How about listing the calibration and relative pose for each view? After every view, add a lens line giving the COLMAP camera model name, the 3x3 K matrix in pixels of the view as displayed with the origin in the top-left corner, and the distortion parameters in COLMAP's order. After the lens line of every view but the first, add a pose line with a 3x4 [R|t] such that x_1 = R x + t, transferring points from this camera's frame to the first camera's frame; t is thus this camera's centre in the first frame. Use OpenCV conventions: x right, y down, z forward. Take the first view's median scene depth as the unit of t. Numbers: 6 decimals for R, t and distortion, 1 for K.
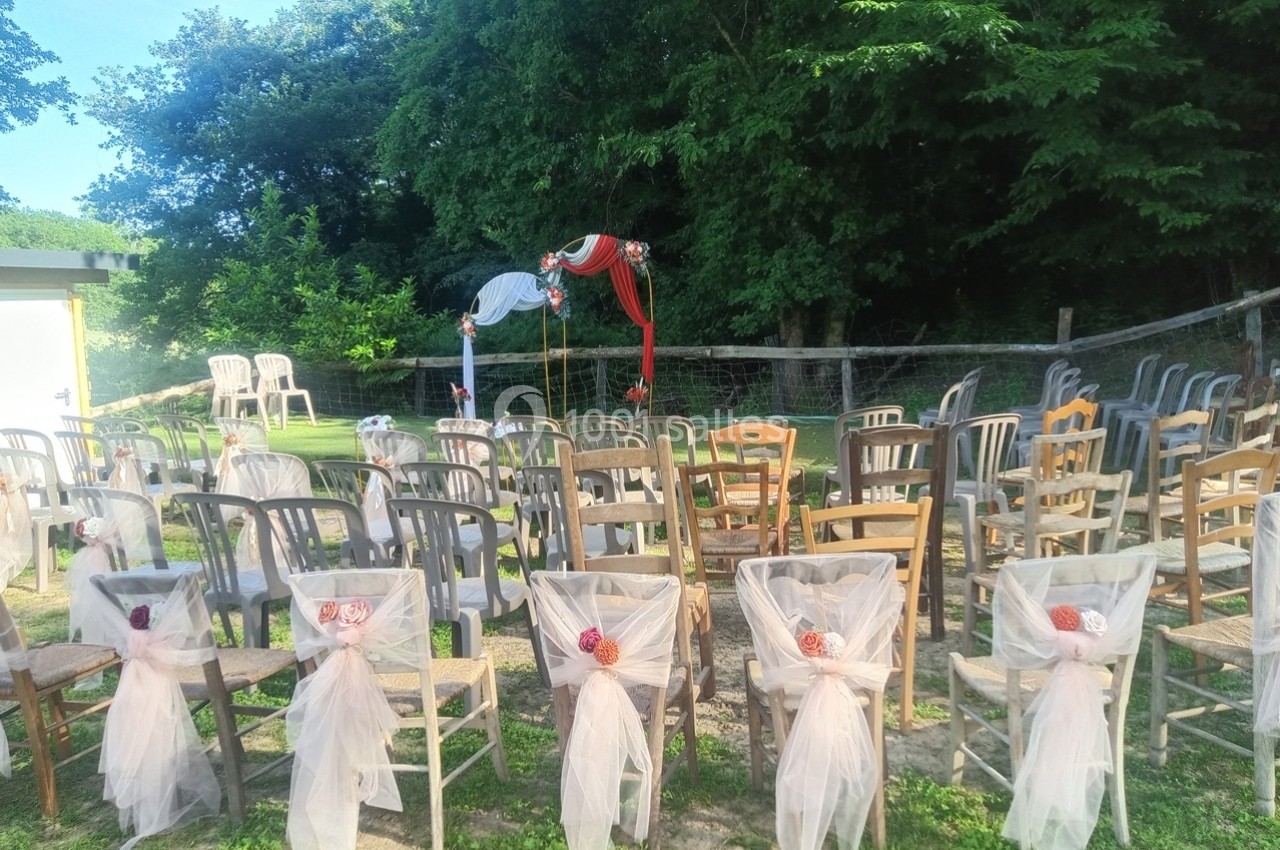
lens RADIAL K [[929.2, 0, 661.4], [0, 929.2, 435.1], [0, 0, 1]] dist [0.115945, -0.211132]
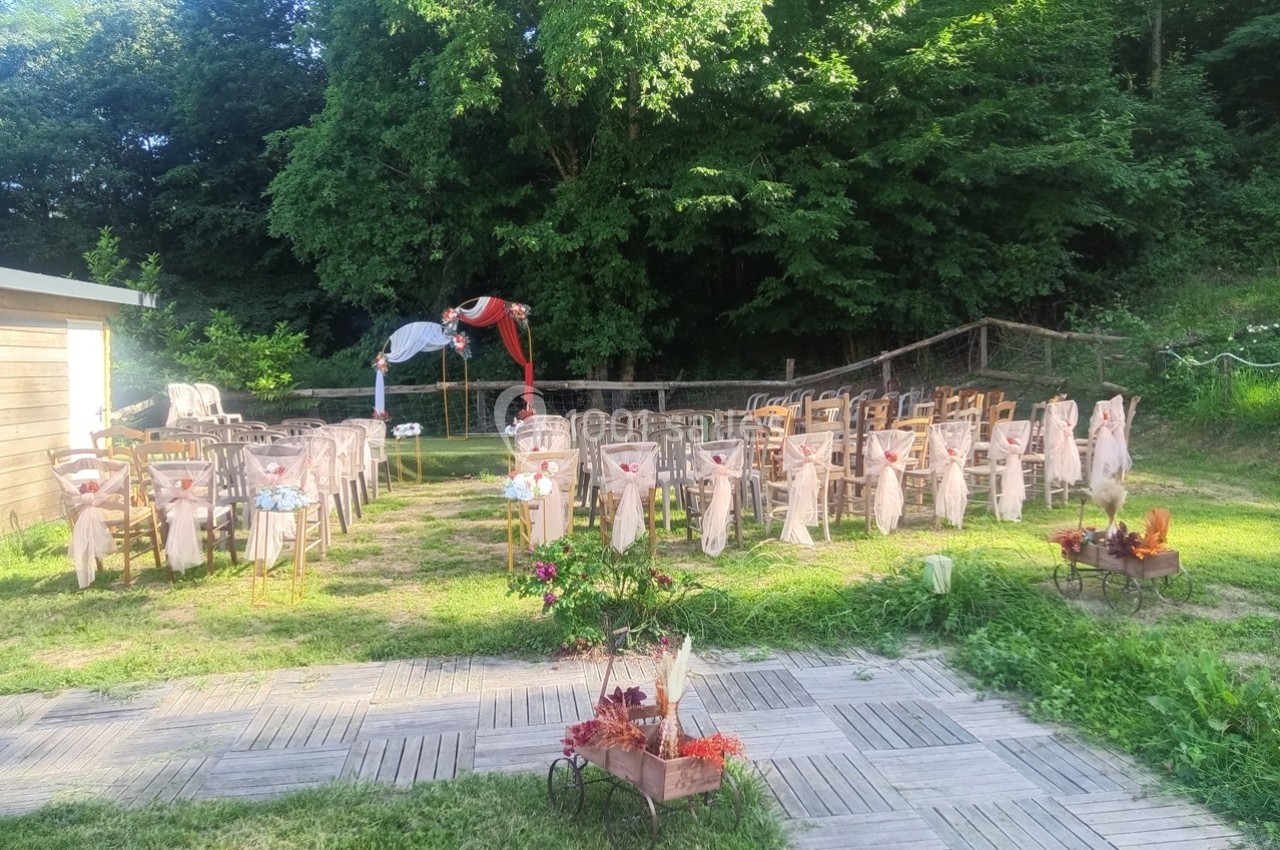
lens RADIAL K [[929.2, 0, 661.4], [0, 929.2, 435.1], [0, 0, 1]] dist [0.115945, -0.211132]
pose [[0.881754, -0.016092, 0.471435, -0.481457], [0.046510, 0.997514, -0.052941, 0.065701], [-0.469411, 0.068607, 0.880310, -0.283620]]
